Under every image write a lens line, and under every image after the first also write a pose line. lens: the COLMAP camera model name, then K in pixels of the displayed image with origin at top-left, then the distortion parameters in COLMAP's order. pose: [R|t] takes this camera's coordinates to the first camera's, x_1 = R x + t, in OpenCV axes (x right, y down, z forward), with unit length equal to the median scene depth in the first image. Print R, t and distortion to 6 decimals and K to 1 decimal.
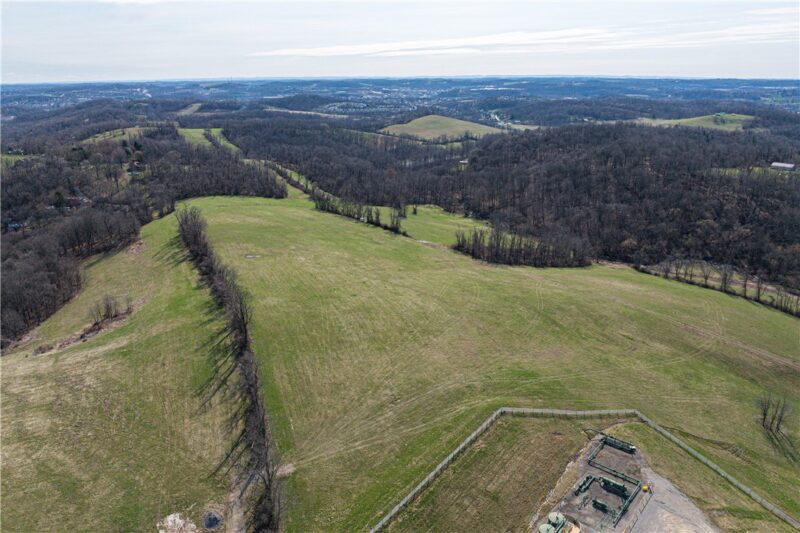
lens RADIAL K [[563.8, 0, 398.9], [0, 563.8, 265.8], [0, 0, 1]] dist [-0.031959, -0.001620]
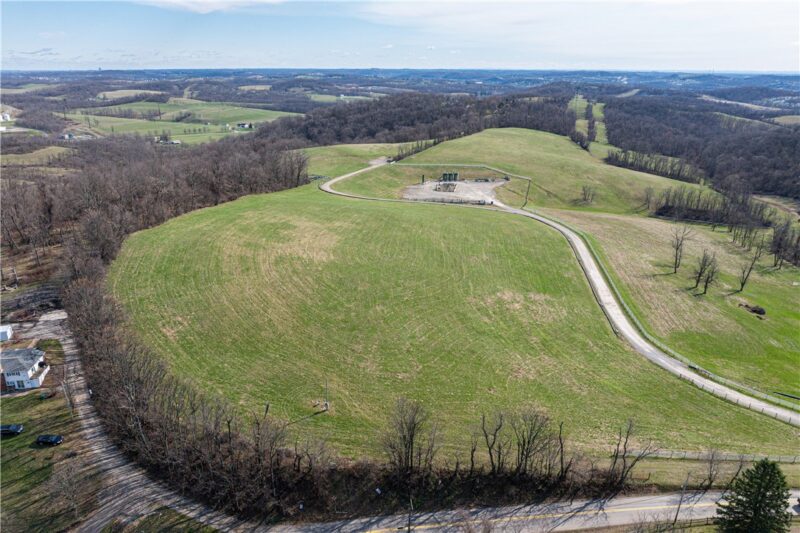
lens RADIAL K [[563.8, 0, 401.6], [0, 563.8, 263.4], [0, 0, 1]] dist [-0.031959, -0.001620]
pose [[0.695407, 0.248534, -0.674270, 0.221613], [-0.240676, 0.964651, 0.107347, 0.058492], [0.677115, 0.087630, 0.730641, -0.153650]]
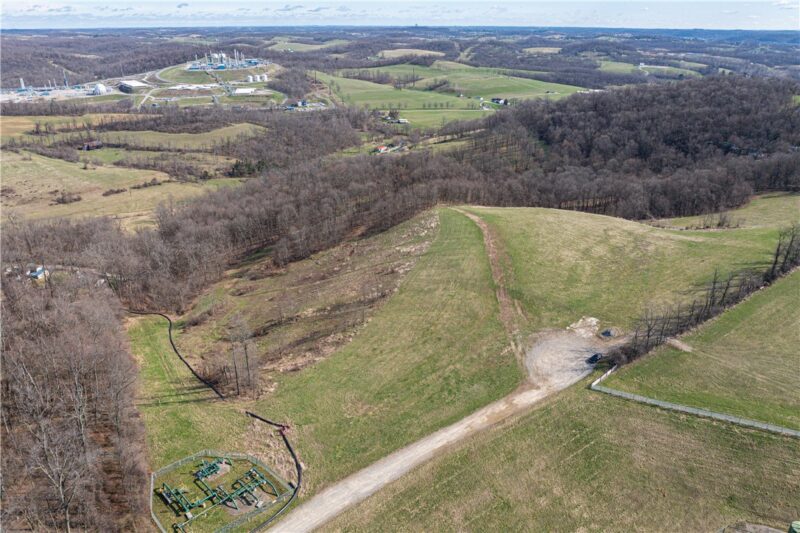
lens RADIAL K [[563.8, 0, 398.5], [0, 563.8, 267.3], [0, 0, 1]] dist [-0.031959, -0.001620]
pose [[0.259364, 0.394175, -0.881678, 0.059155], [-0.315510, 0.897411, 0.308395, 0.003407], [0.912789, 0.198192, 0.357122, -0.001147]]
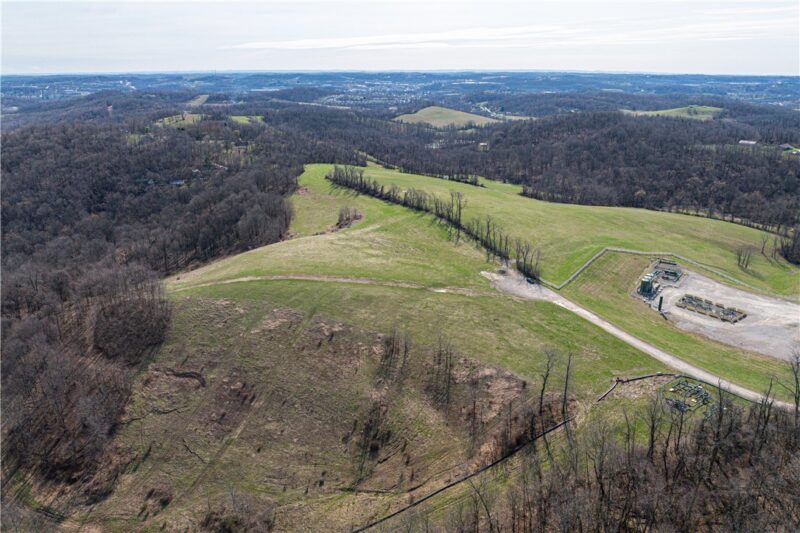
lens RADIAL K [[566.6, 0, 395.4], [0, 566.6, 265.6], [0, 0, 1]] dist [-0.029914, -0.007586]
pose [[0.999058, -0.007868, 0.042685, -0.072190], [0.007513, 0.999936, 0.008493, 0.034422], [-0.042749, -0.008164, 0.999052, -0.103910]]
